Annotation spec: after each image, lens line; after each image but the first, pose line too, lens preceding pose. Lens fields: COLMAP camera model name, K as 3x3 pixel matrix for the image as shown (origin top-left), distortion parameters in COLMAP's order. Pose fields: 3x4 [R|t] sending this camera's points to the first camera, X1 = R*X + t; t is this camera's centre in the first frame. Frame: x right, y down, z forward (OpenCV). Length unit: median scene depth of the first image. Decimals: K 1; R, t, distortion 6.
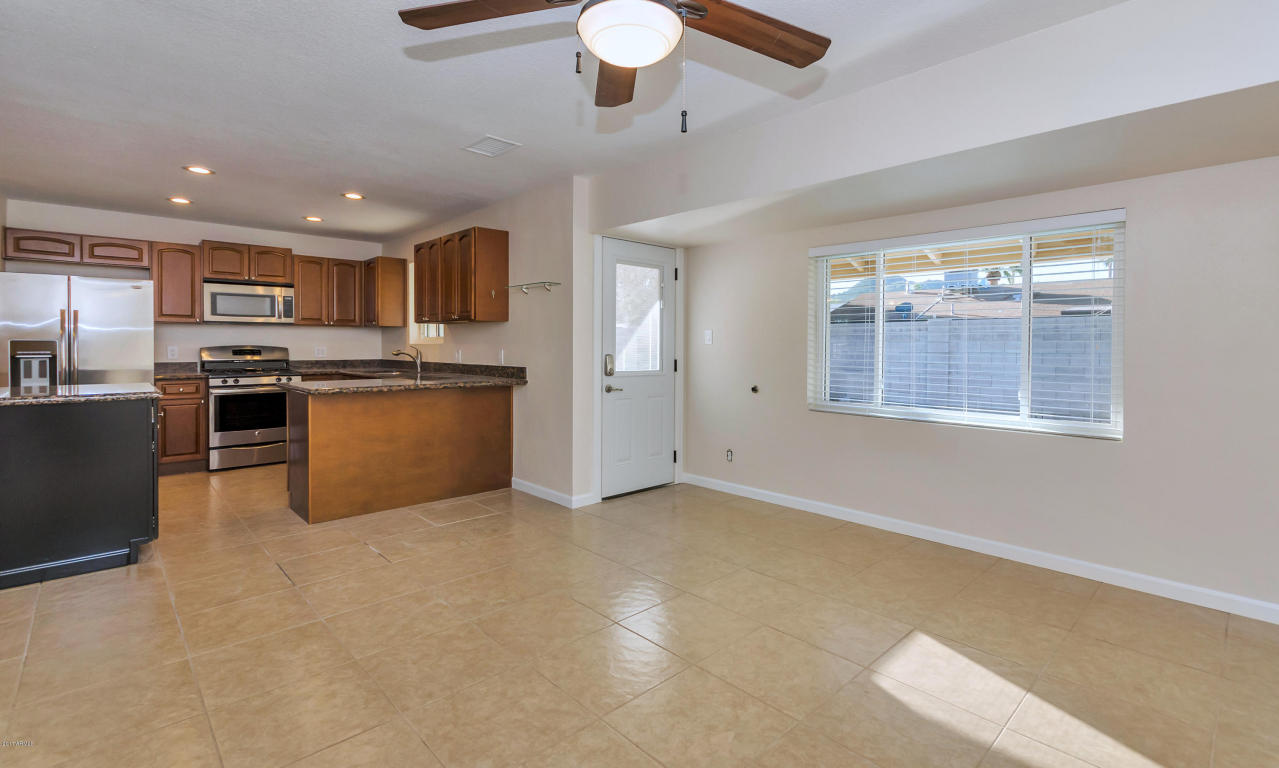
lens RADIAL K [[581.6, 0, 657.8], [0, 581.6, 353.3], [0, 0, 1]] dist [0.002168, 0.000367]
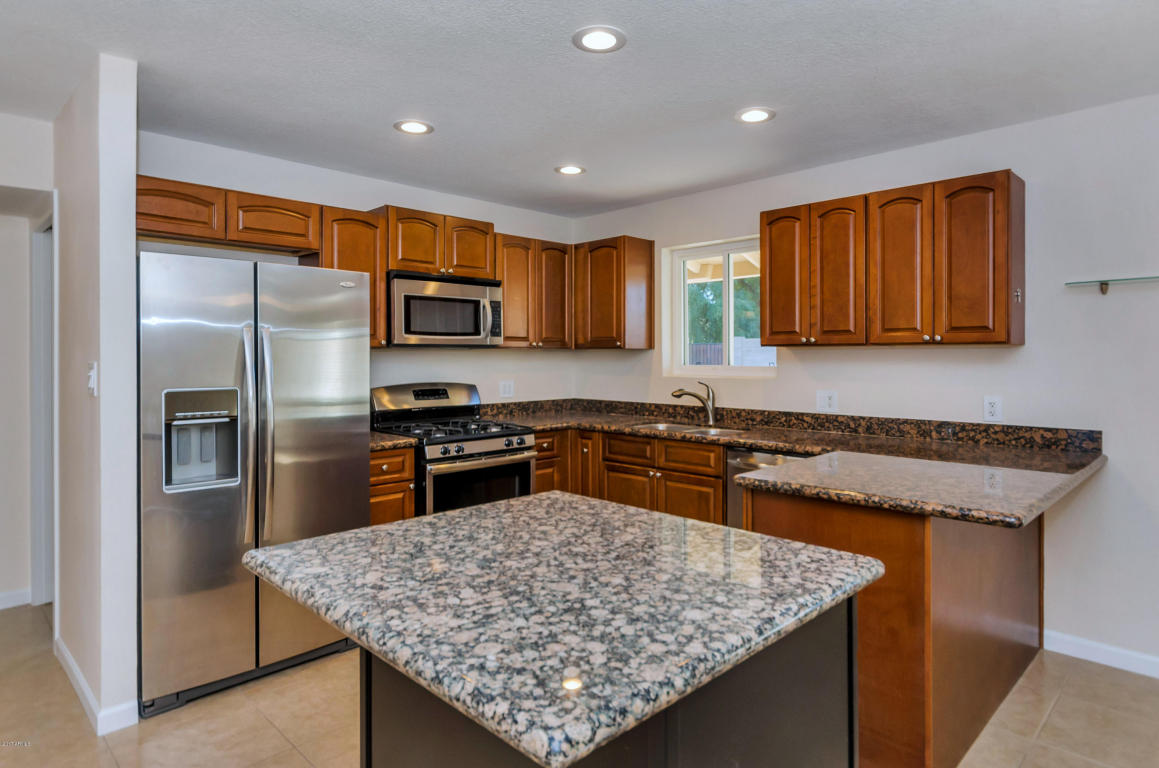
lens RADIAL K [[660.9, 0, 586.7], [0, 660.9, 357.7], [0, 0, 1]] dist [-0.003168, 0.000164]
pose [[0.999801, -0.006728, 0.018789, -0.624285], [0.006891, 0.999939, -0.008635, -0.036530], [-0.018730, 0.008763, 0.999786, 0.350364]]
